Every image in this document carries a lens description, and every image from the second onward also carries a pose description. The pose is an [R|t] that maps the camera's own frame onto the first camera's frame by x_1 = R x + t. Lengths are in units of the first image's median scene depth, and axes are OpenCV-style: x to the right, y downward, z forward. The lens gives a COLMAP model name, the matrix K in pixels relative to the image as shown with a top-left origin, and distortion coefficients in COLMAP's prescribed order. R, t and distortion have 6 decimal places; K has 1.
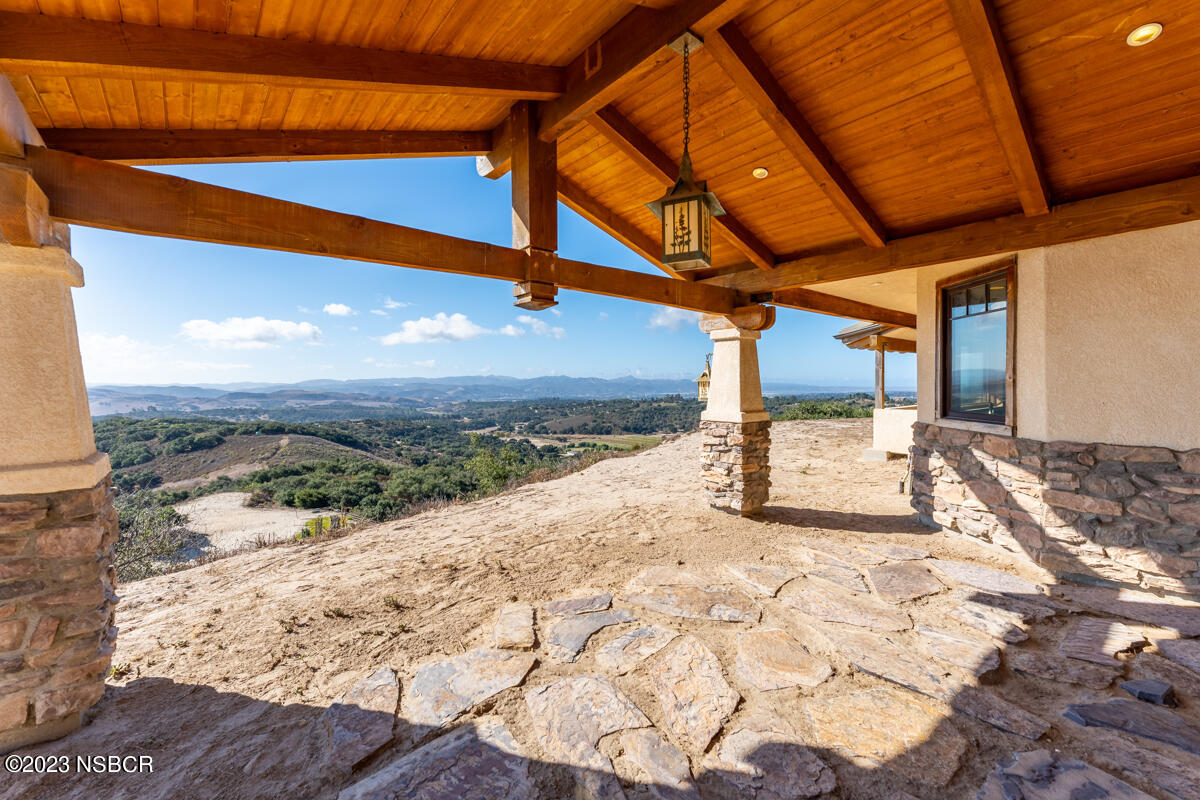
lens RADIAL K [[484.1, 0, 592.5], [0, 484.1, 394.3], [0, 0, 1]] dist [0.000235, 0.000004]
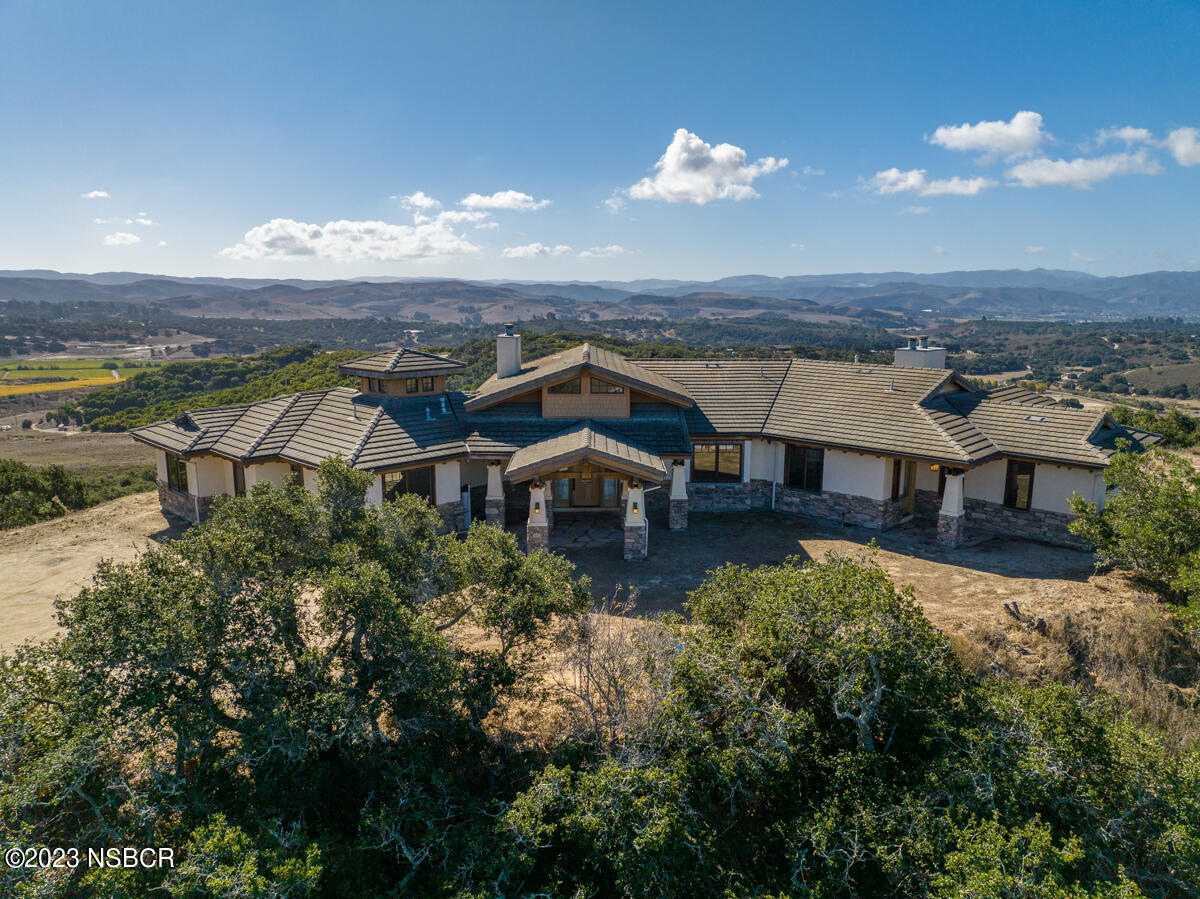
lens RADIAL K [[845.1, 0, 598.4], [0, 845.1, 454.0], [0, 0, 1]] dist [-0.042486, 0.007748]
pose [[0.775056, 0.131413, -0.618076, 0.024401], [-0.019646, 0.982674, 0.184296, -0.005699], [0.631587, -0.130697, 0.764210, -0.025873]]
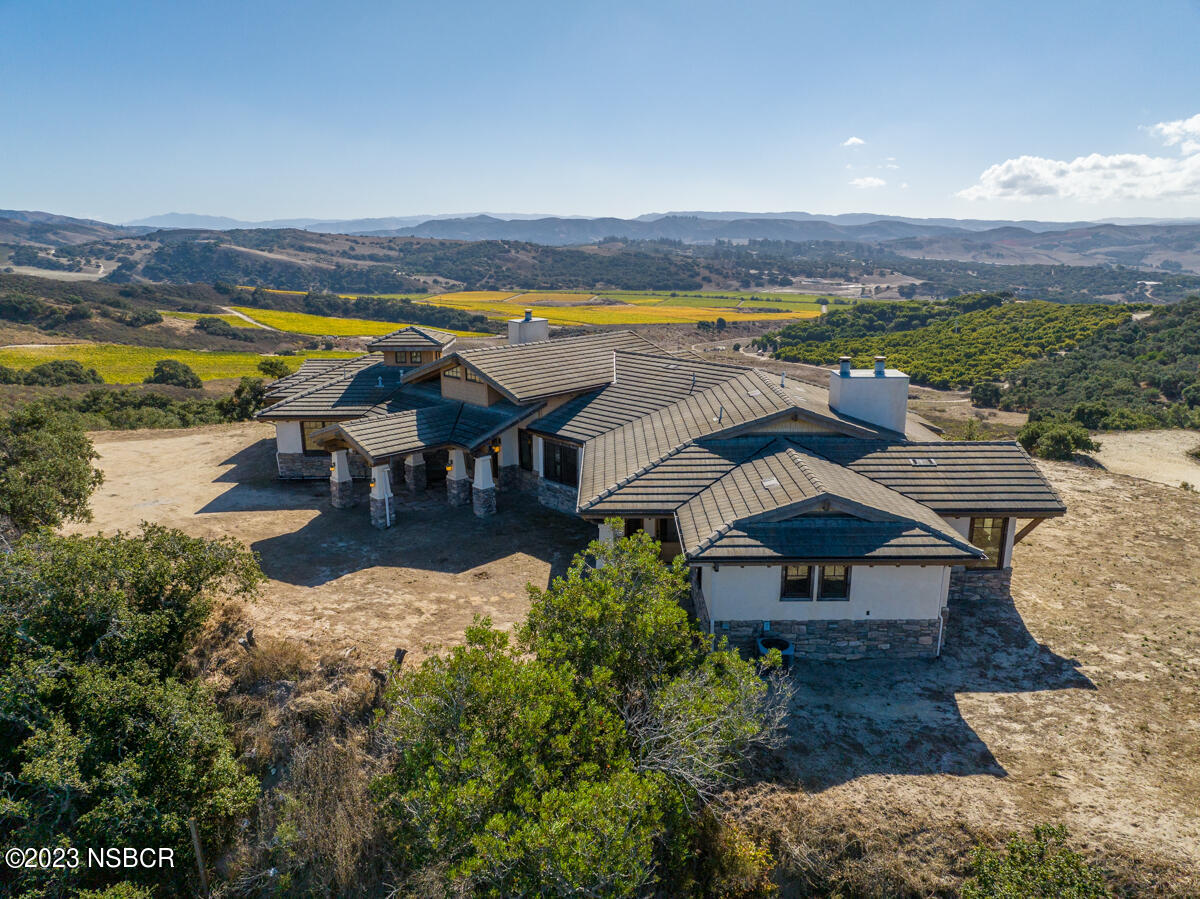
lens RADIAL K [[845.1, 0, 598.4], [0, 845.1, 454.0], [0, 0, 1]] dist [-0.042486, 0.007748]
pose [[0.081478, 0.263302, -0.961267, 0.037399], [-0.013330, 0.964675, 0.263106, -0.008107], [0.996586, -0.008624, 0.082109, -0.002936]]
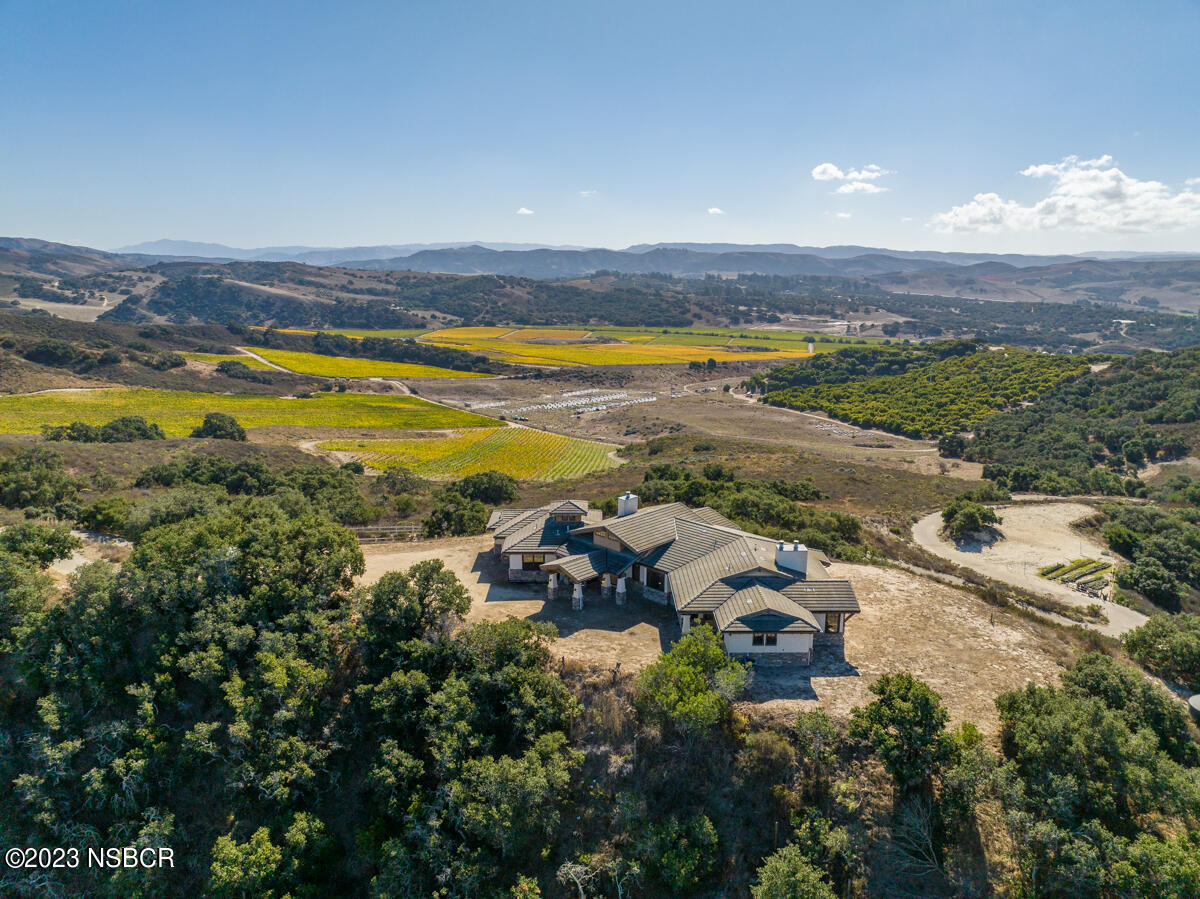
lens RADIAL K [[843.9, 0, 598.6], [0, 843.9, 453.4], [0, 0, 1]] dist [-0.032883, -0.008265]
pose [[0.092482, 0.231302, -0.968476, 0.068101], [-0.020557, 0.972881, 0.230391, -0.023810], [0.995502, -0.001398, 0.094729, -0.012018]]
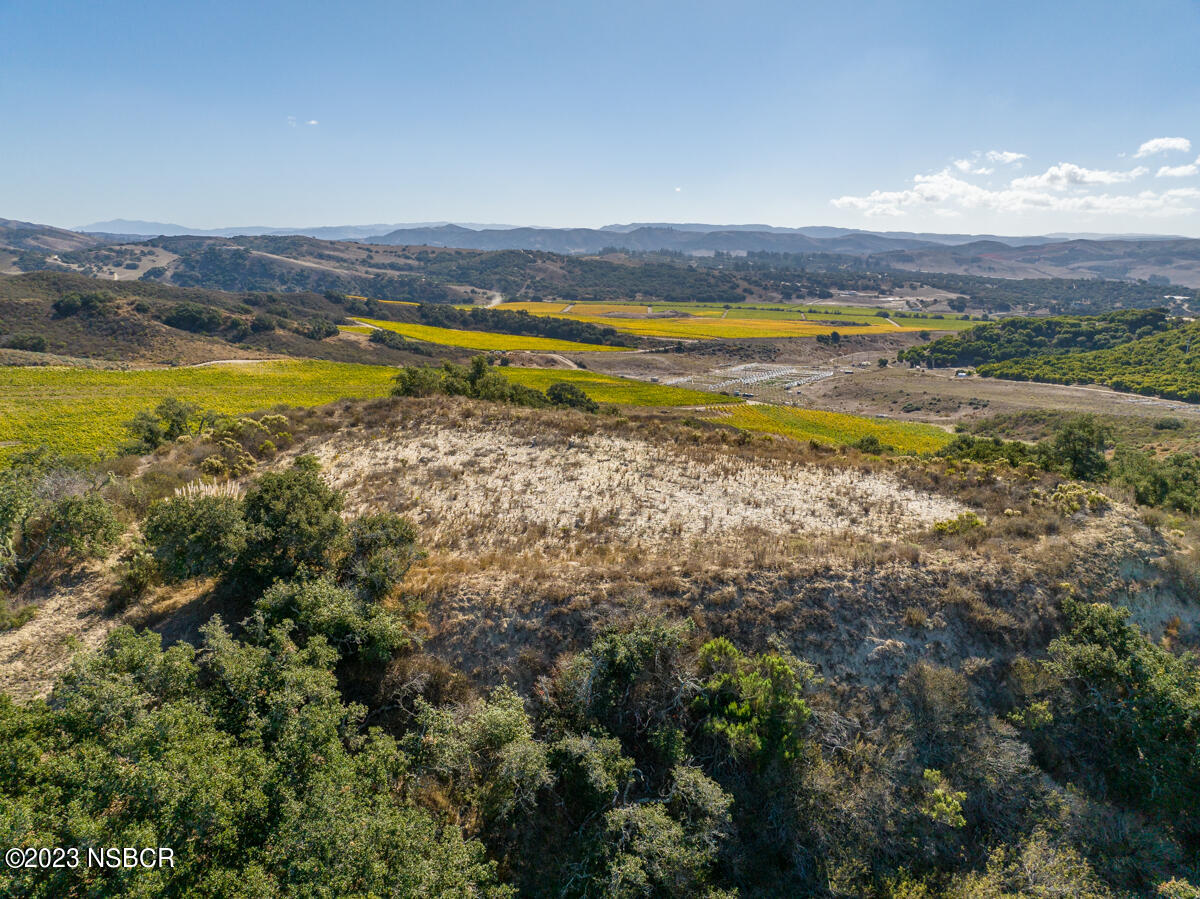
lens RADIAL K [[845.1, 0, 598.4], [0, 845.1, 454.0], [0, 0, 1]] dist [-0.042486, 0.007748]
pose [[0.134515, 0.251213, -0.958539, -0.017222], [-0.022733, 0.967859, 0.250465, -0.003691], [0.990651, -0.011901, 0.135903, -0.156091]]
